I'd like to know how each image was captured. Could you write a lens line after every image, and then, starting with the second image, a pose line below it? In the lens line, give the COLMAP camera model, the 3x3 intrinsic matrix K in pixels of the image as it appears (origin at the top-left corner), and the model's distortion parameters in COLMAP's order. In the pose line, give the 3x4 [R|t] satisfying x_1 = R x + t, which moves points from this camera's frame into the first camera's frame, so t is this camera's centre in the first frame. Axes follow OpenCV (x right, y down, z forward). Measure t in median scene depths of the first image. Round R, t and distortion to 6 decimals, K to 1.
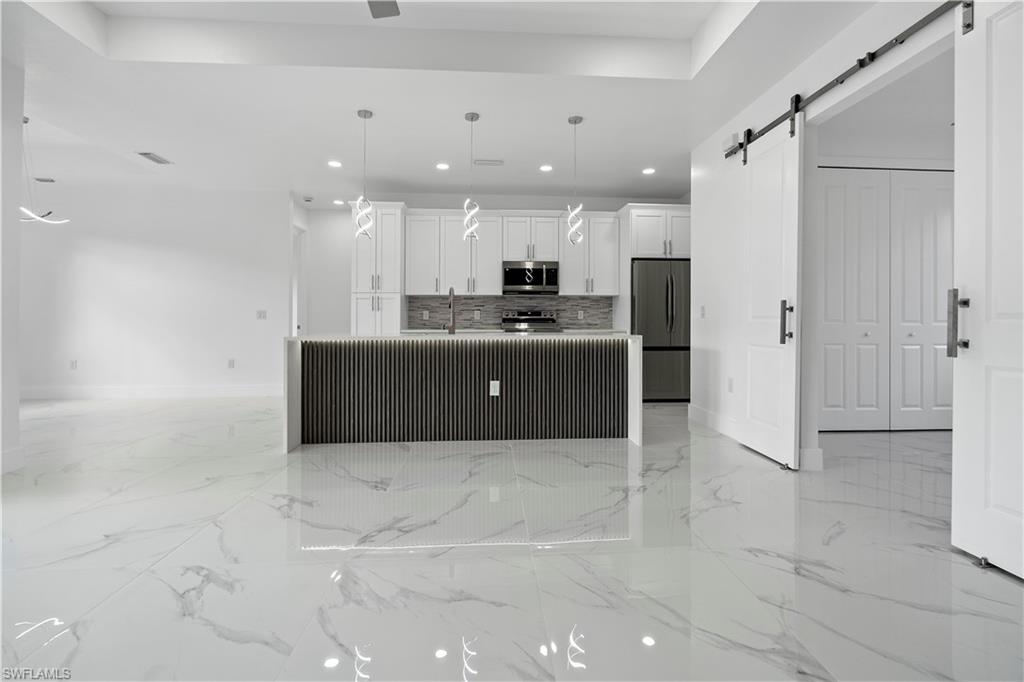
lens RADIAL K [[460.6, 0, 512.2], [0, 460.6, 313.4], [0, 0, 1]] dist [-0.000667, 0.000019]
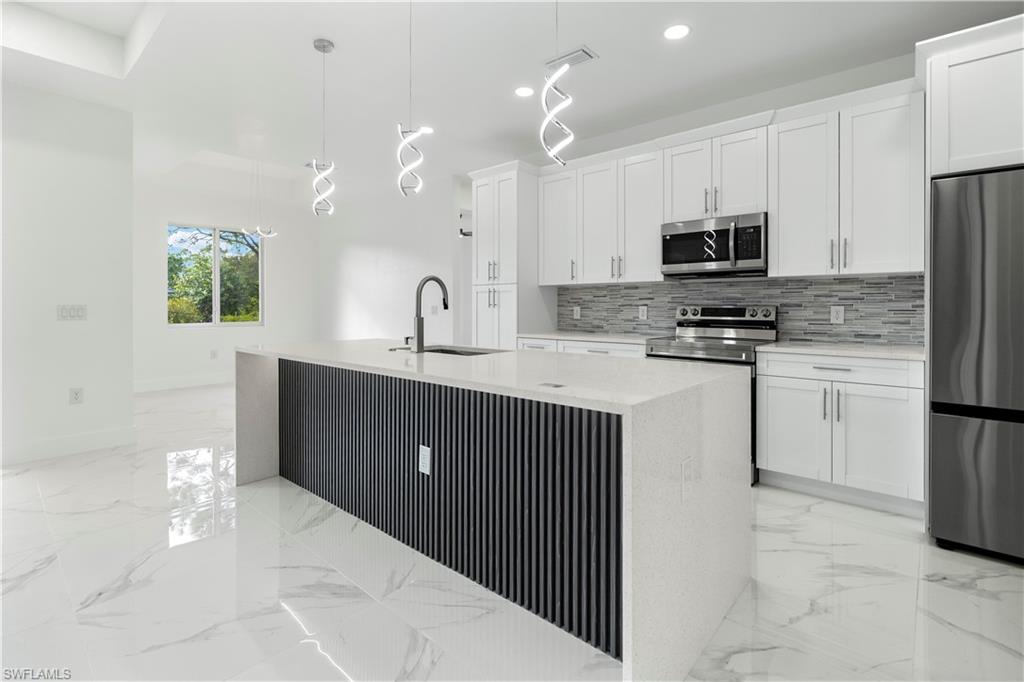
lens RADIAL K [[479.4, 0, 508.8], [0, 479.4, 302.6], [0, 0, 1]] dist [-0.000906, 0.000056]
pose [[0.716366, -0.005388, -0.697703, 0.268431], [0.008663, 0.999962, 0.001173, -0.014147], [0.697670, -0.006885, 0.716386, 0.416609]]
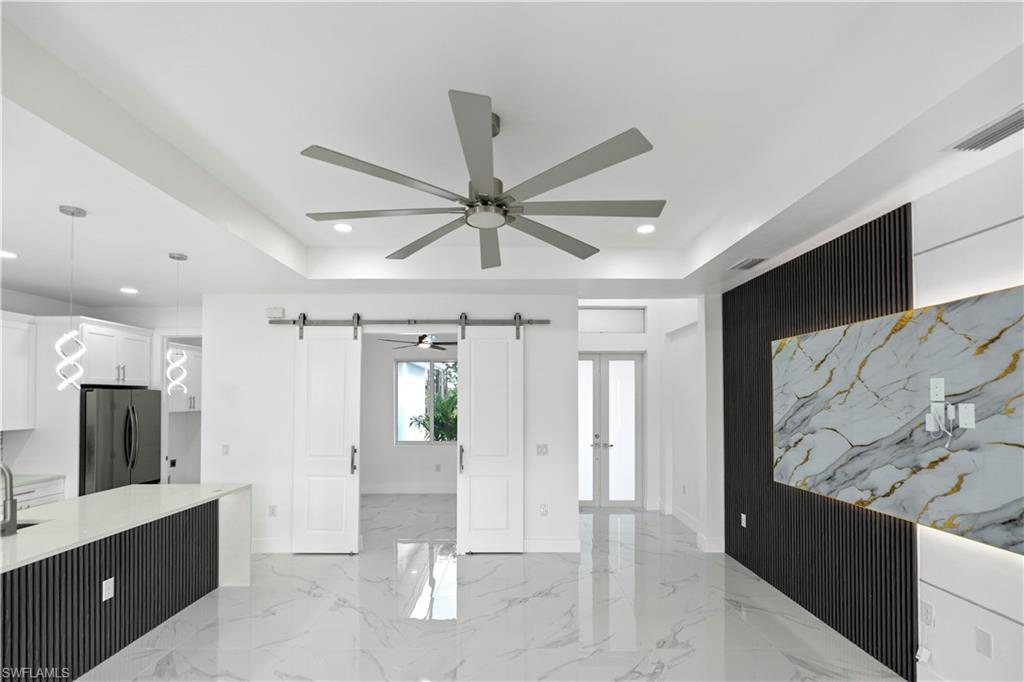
lens RADIAL K [[470.9, 0, 496.0], [0, 470.9, 392.8], [0, 0, 1]] dist [-0.000620, 0.000007]
pose [[0.081329, 0.012124, 0.996614, -0.469192], [-0.008569, 0.999898, -0.011465, -0.095035], [-0.996651, -0.007607, 0.081424, 0.197481]]
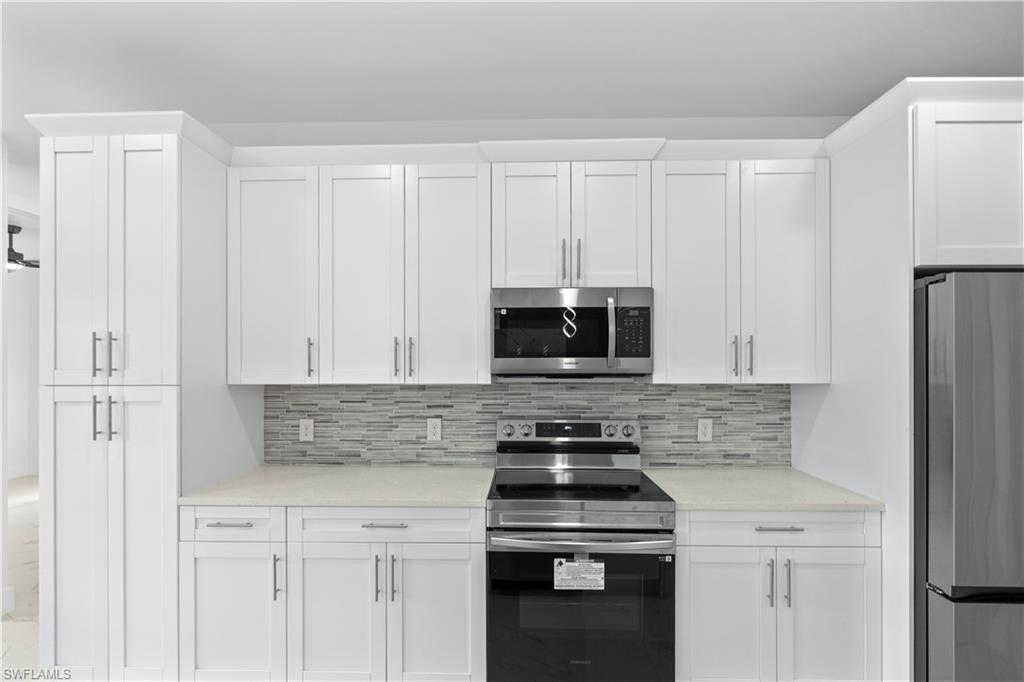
lens RADIAL K [[470.8, 0, 523.5], [0, 470.8, 363.9], [0, 0, 1]] dist [-0.004886, -0.000415]
pose [[0.997970, -0.004620, -0.063519, 0.026473], [0.005120, 0.999957, 0.007698, -0.058039], [0.063480, -0.008007, 0.997951, 0.641362]]
